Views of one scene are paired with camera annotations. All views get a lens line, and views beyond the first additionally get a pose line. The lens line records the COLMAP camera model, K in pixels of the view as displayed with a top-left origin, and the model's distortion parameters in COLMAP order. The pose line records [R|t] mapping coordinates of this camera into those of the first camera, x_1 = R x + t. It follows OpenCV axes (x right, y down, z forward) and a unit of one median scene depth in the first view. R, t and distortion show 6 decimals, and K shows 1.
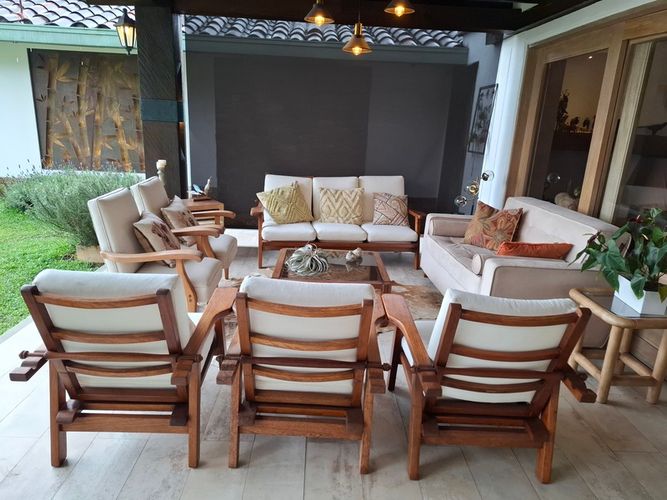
lens RADIAL K [[458.4, 0, 331.7], [0, 458.4, 237.8], [0, 0, 1]] dist [0.092559, -0.111051]
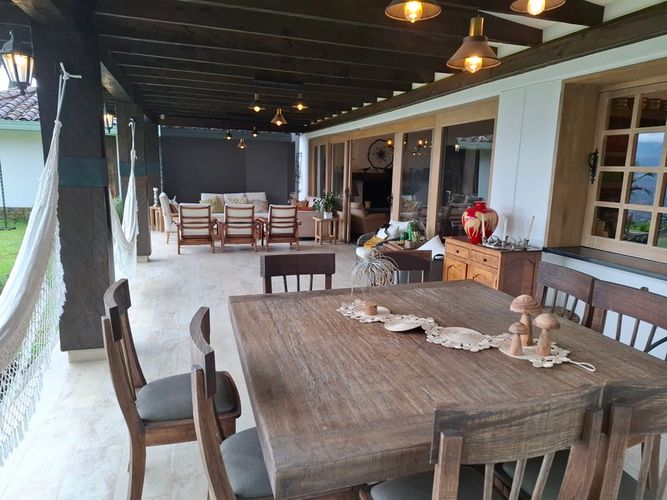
lens RADIAL K [[458.4, 0, 331.7], [0, 458.4, 237.8], [0, 0, 1]] dist [0.092559, -0.111051]
pose [[0.963142, -0.062722, 0.261579, -0.136156], [0.087842, 0.992462, -0.085459, 0.317806], [-0.254247, 0.105286, 0.961391, -1.262143]]
